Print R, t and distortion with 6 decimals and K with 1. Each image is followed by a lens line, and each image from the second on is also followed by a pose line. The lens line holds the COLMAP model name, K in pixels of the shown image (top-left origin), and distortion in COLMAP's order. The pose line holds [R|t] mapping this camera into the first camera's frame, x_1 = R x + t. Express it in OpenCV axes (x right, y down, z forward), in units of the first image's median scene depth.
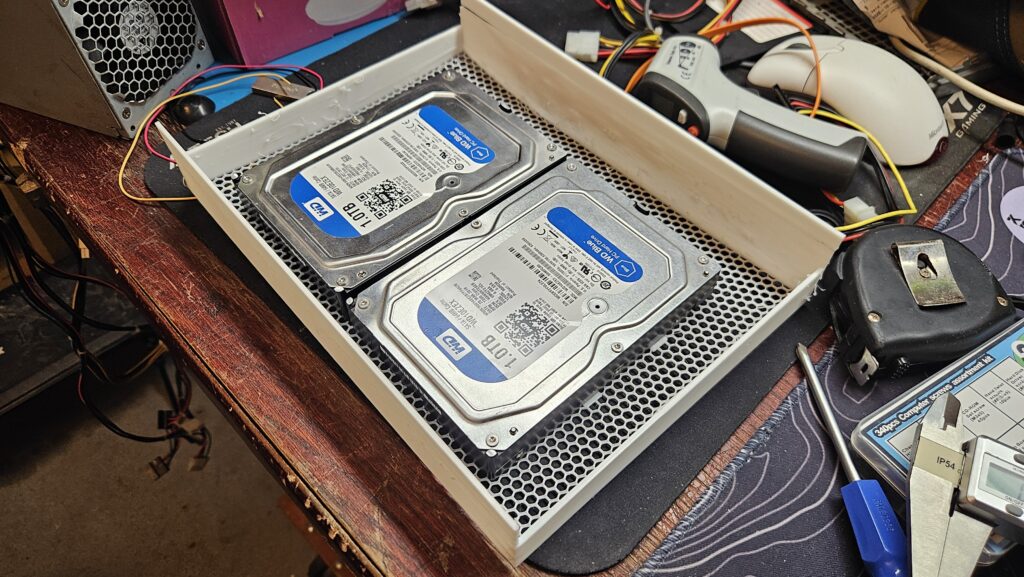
lens RADIAL K [[698.8, 0, 512.0], [0, 698.8, 288.5], [0, 0, 1]] dist [0.043282, -0.050536]
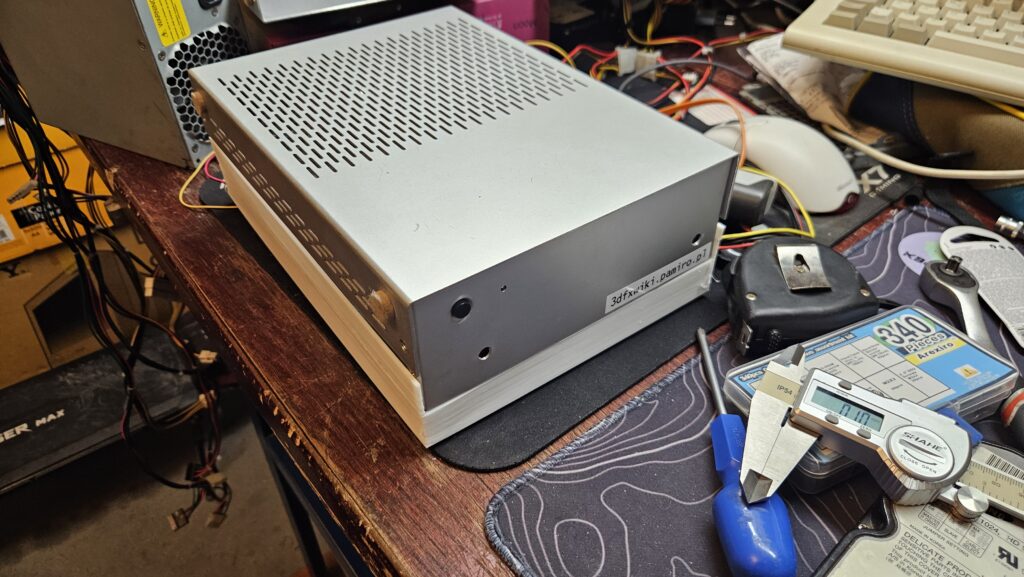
lens RADIAL K [[698.8, 0, 512.0], [0, 698.8, 288.5], [0, 0, 1]] dist [0.043282, -0.050536]
pose [[0.994709, 0.053861, -0.087481, 0.161883], [-0.071339, 0.974894, -0.210933, 0.240641], [0.073923, 0.216057, 0.973578, -0.161579]]
